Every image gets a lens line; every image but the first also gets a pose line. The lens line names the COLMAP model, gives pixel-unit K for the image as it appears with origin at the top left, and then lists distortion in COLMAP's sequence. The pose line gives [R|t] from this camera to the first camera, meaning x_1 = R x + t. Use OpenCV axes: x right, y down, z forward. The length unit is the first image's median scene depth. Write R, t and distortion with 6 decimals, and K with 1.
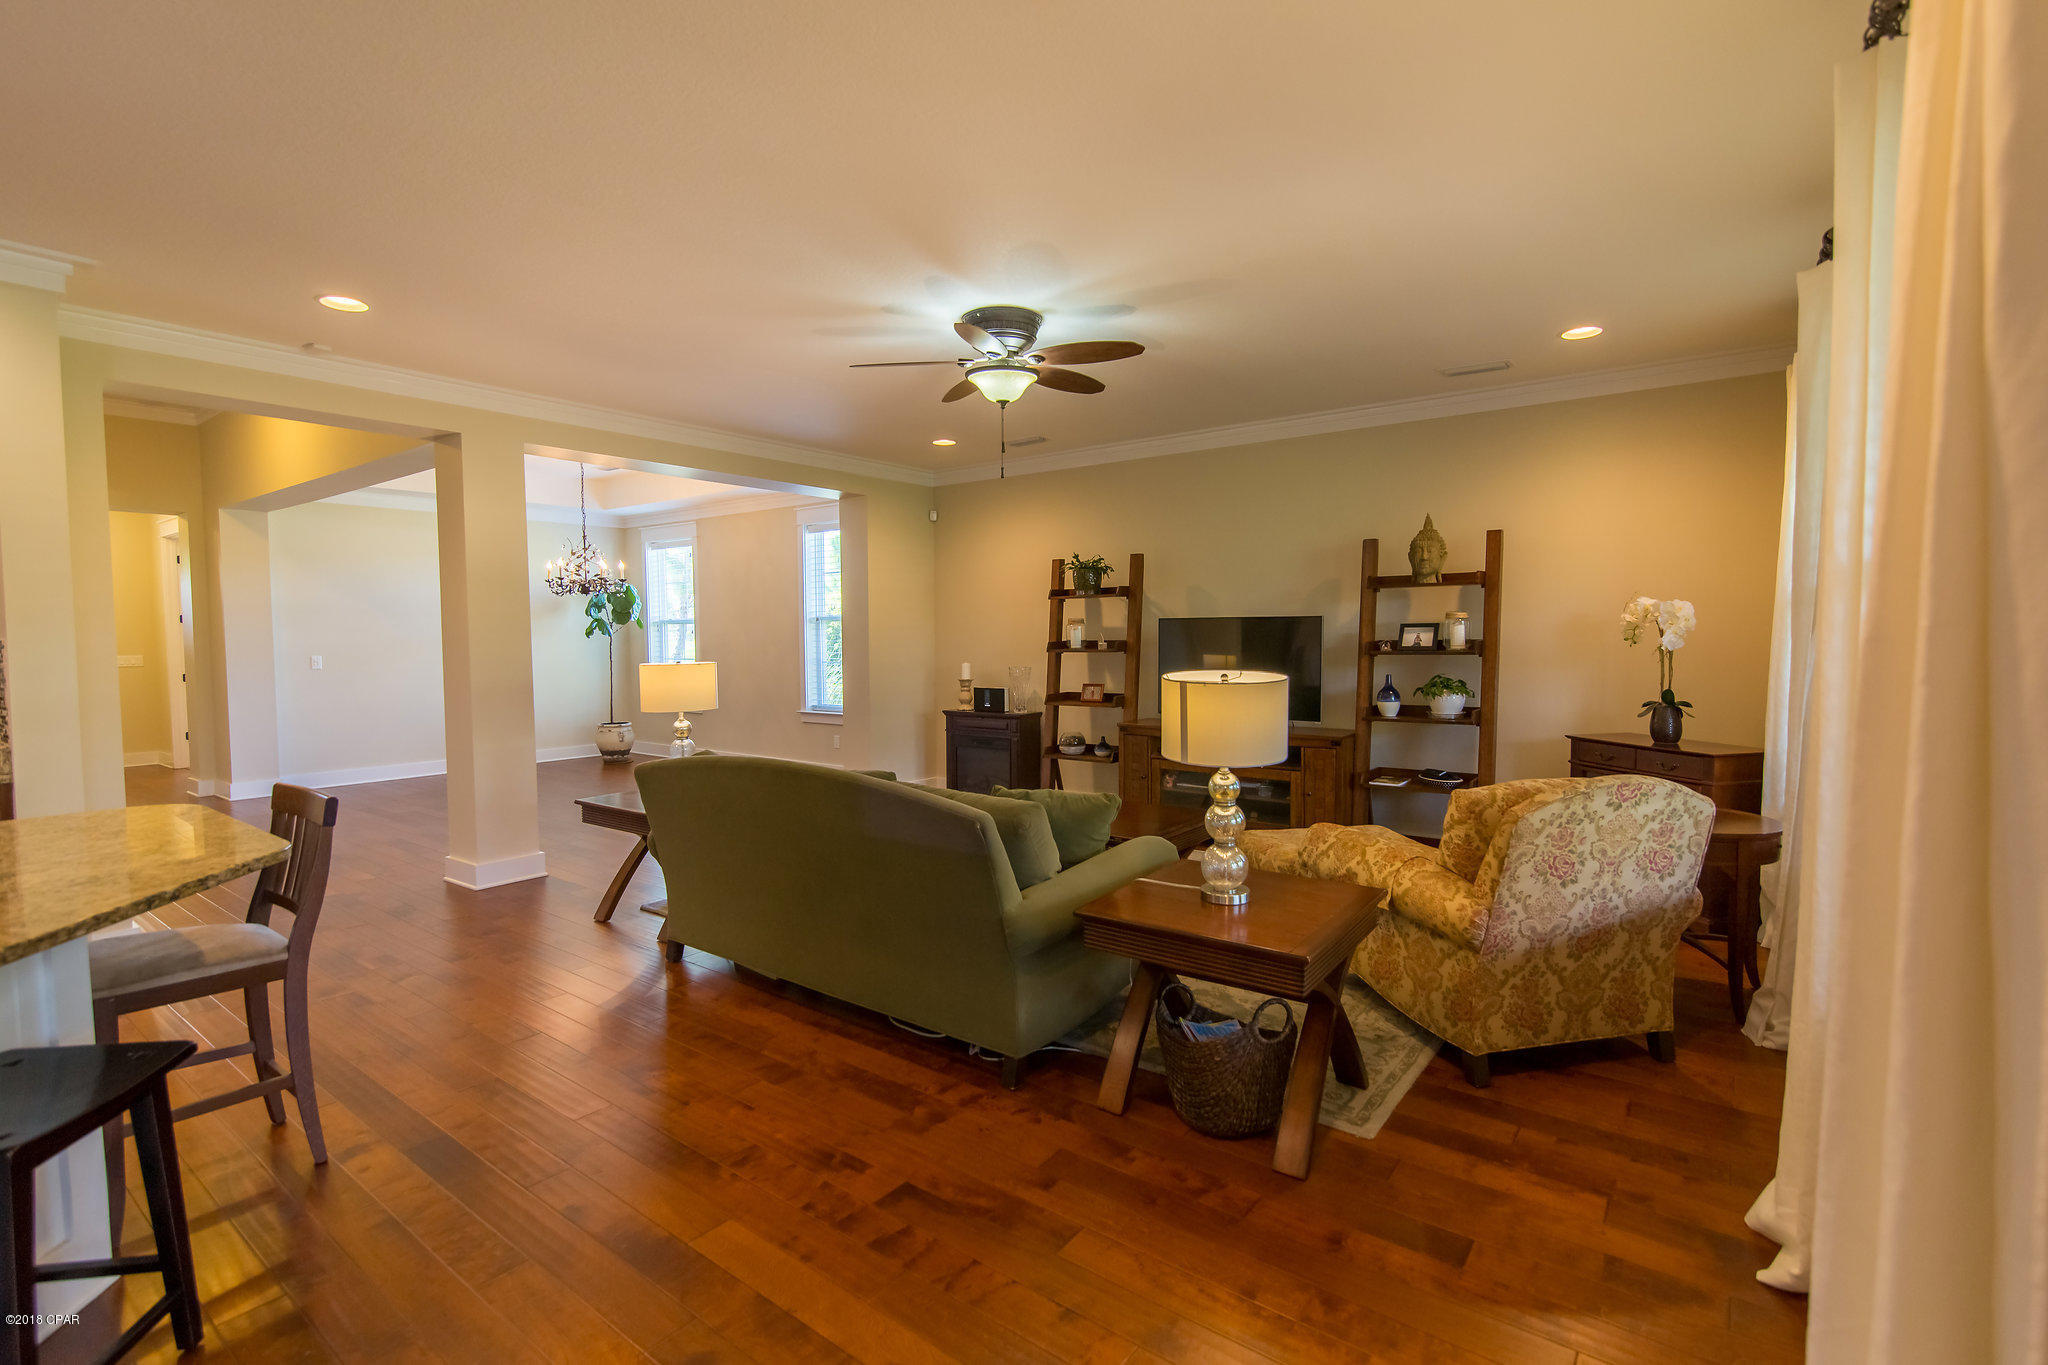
lens RADIAL K [[950.9, 0, 1033.4], [0, 950.9, 679.7], [0, 0, 1]] dist [-0.004568, 0.000714]
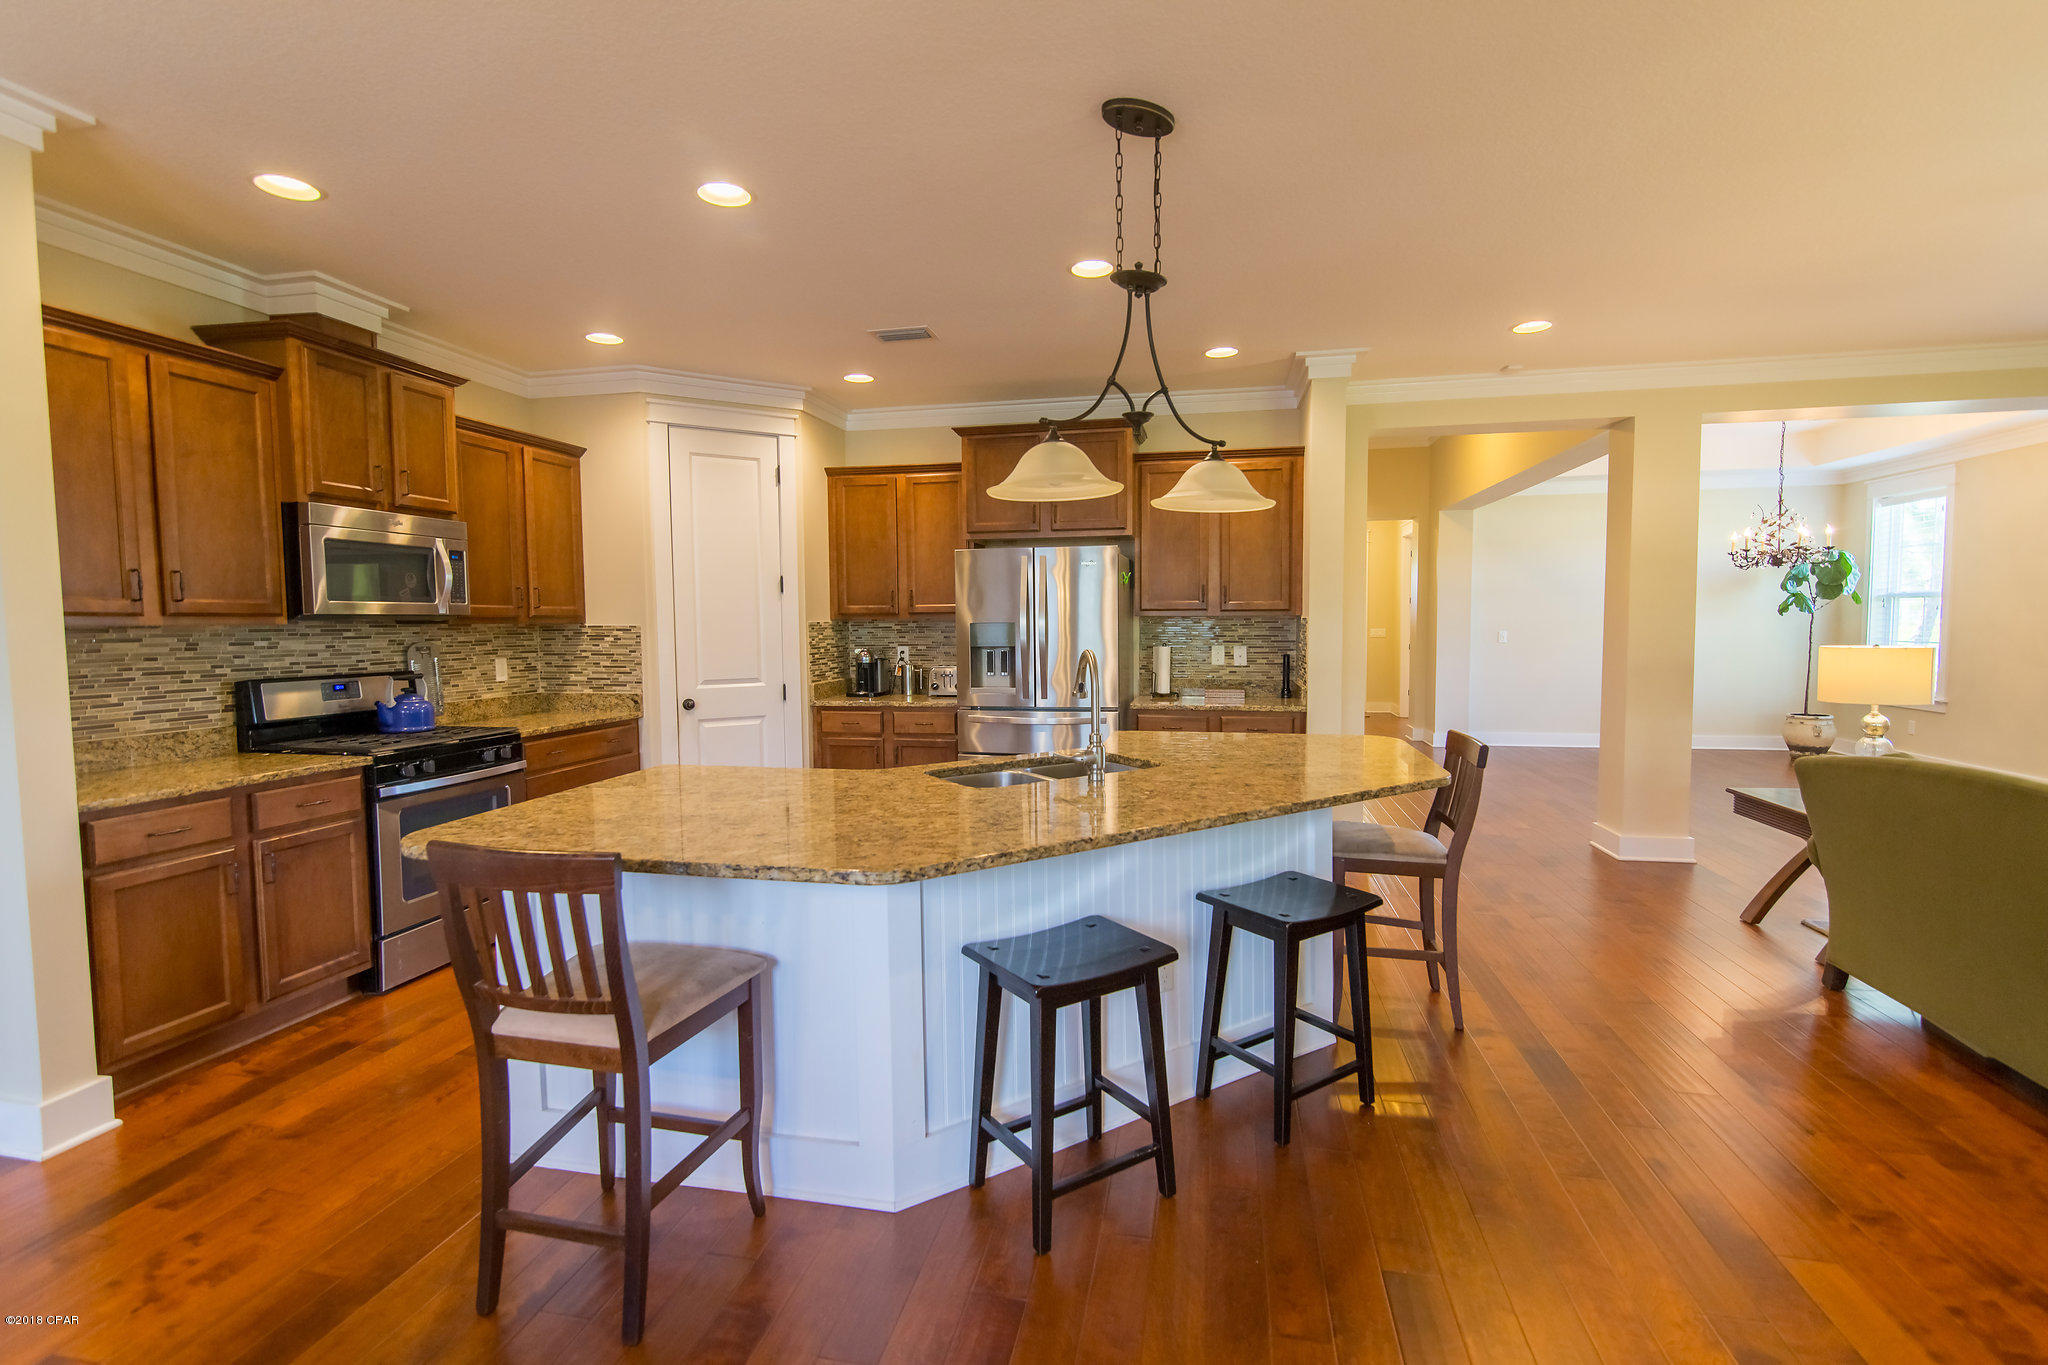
lens RADIAL K [[950.9, 0, 1025.5], [0, 950.9, 682.8], [0, 0, 1]] dist [-0.004568, 0.000714]
pose [[0.436370, 0.063807, -0.897502, 0.060455], [-0.038930, 0.997887, 0.052015, 0.000134], [0.898925, 0.012242, 0.437932, -0.049410]]
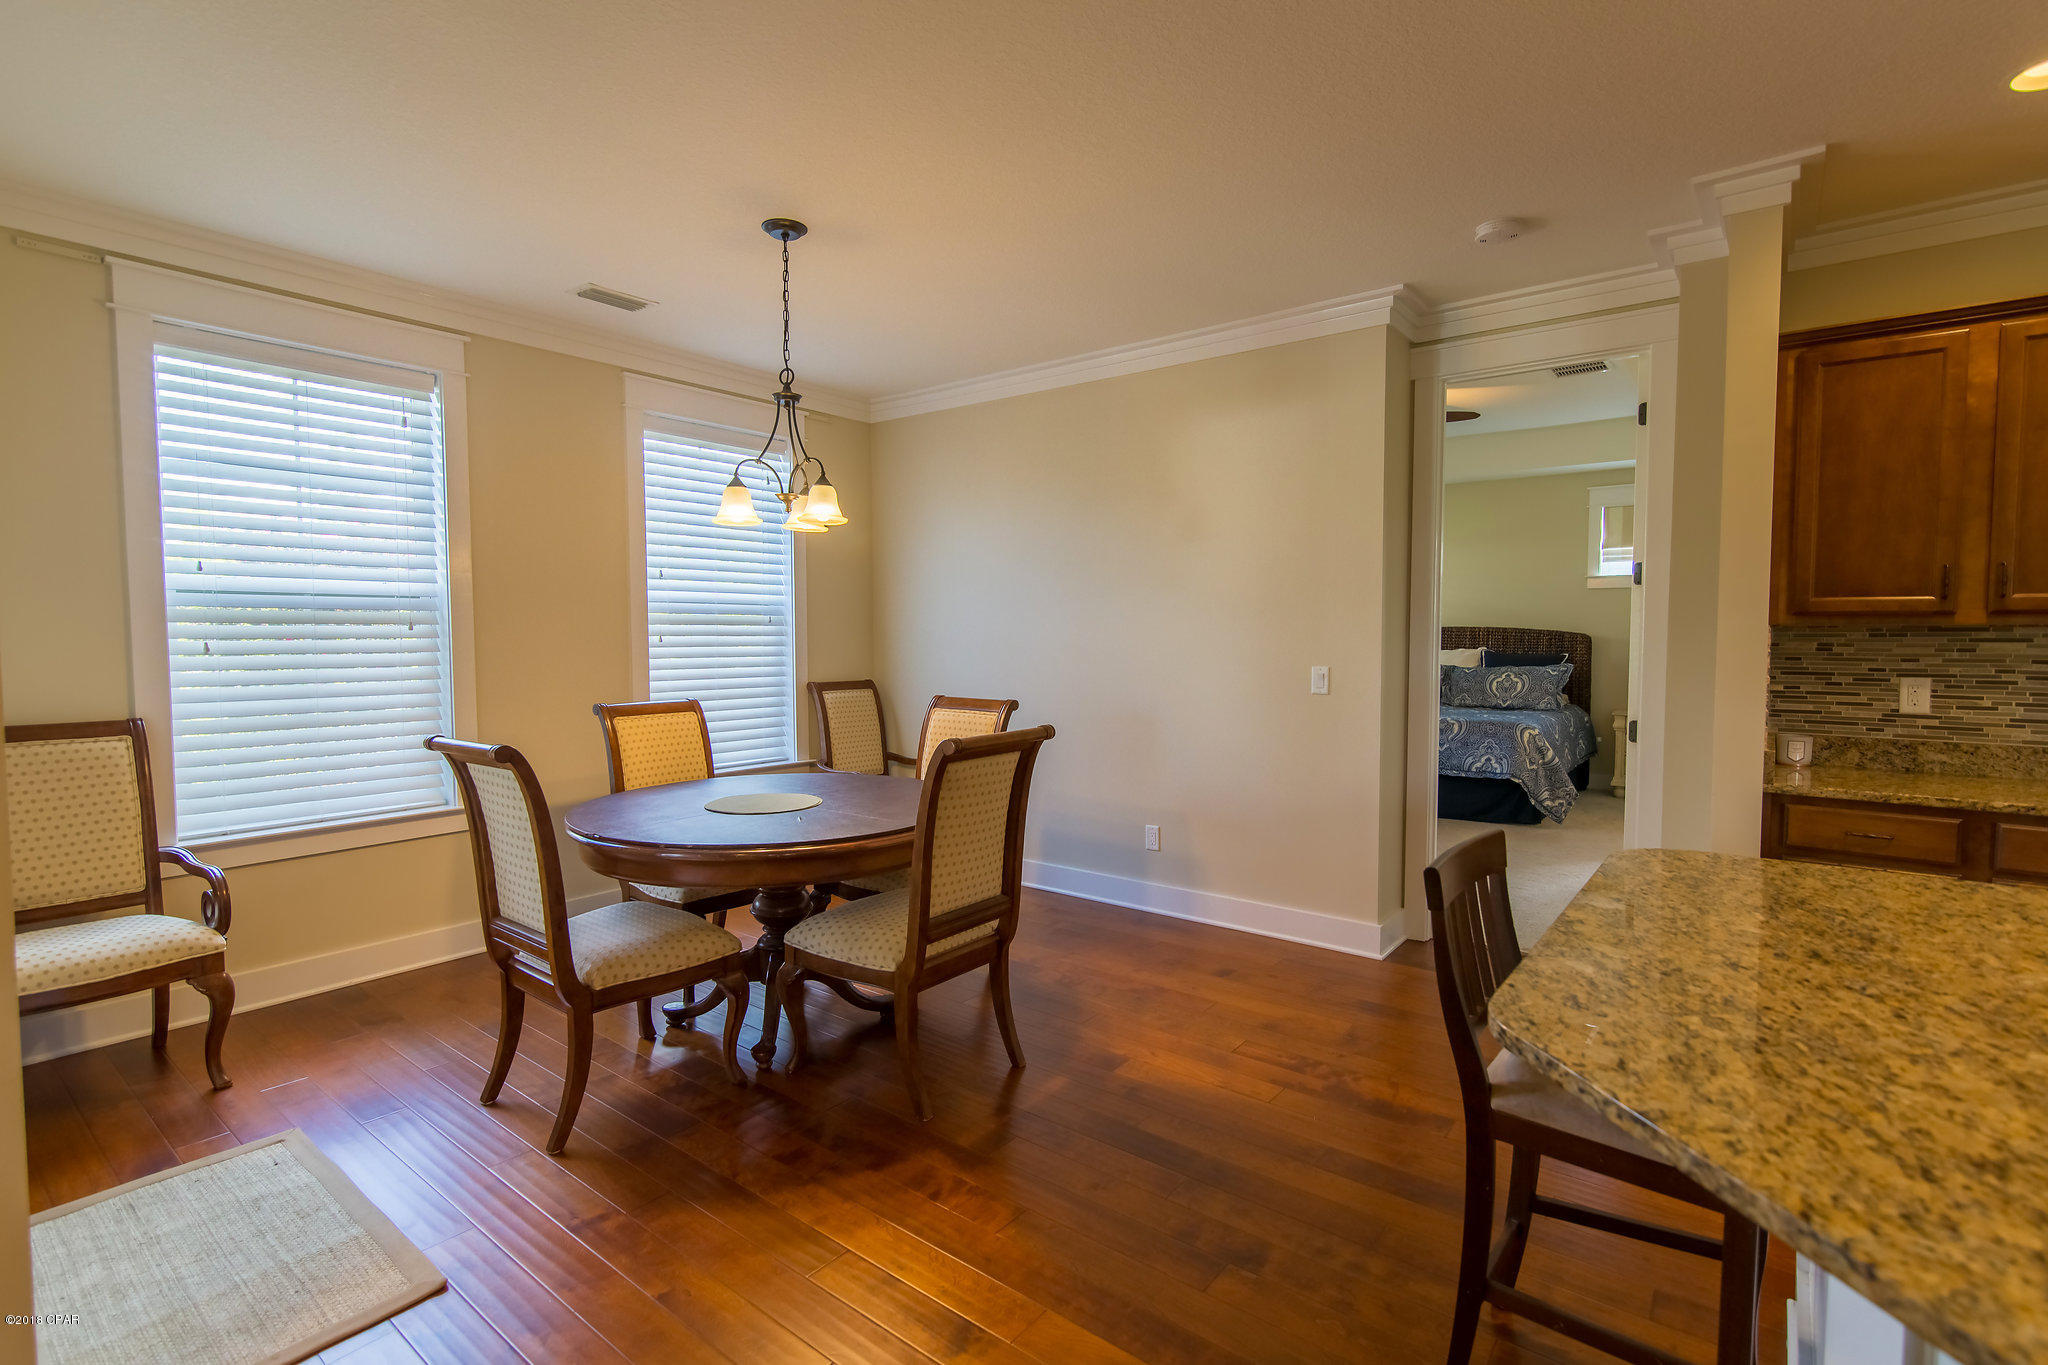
lens RADIAL K [[950.9, 0, 1018.8], [0, 950.9, 679.9], [0, 0, 1]] dist [-0.004568, 0.000714]
pose [[-0.999564, 0.018901, 0.022692, -0.212040], [0.020971, 0.995280, 0.094749, -0.017550], [-0.020795, 0.095183, -0.995243, 0.329094]]
